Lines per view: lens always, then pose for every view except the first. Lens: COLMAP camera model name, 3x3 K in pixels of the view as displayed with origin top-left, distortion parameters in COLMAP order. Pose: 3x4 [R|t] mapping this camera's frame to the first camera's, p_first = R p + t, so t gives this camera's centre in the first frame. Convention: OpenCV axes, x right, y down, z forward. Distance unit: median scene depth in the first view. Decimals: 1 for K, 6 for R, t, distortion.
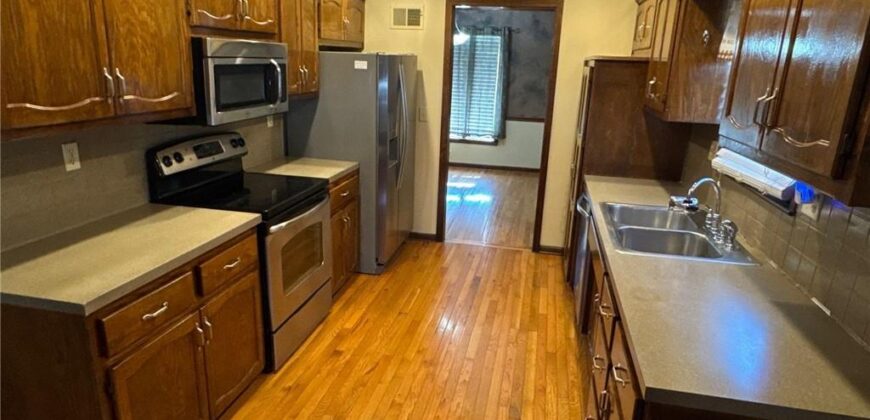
lens RADIAL K [[517.3, 0, 434.7], [0, 517.3, 207.4], [0, 0, 1]] dist [-0.000448, 0.000260]
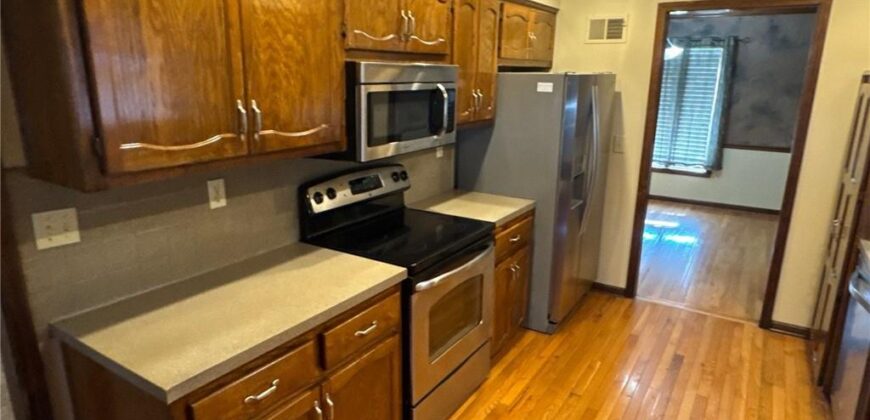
lens RADIAL K [[517.3, 0, 435.4], [0, 517.3, 209.6], [0, 0, 1]] dist [-0.000448, 0.000260]
pose [[0.936366, 0.063424, -0.345248, -0.006687], [-0.073909, 0.997115, -0.017275, -0.052589], [0.343157, 0.041693, 0.938352, 0.166853]]
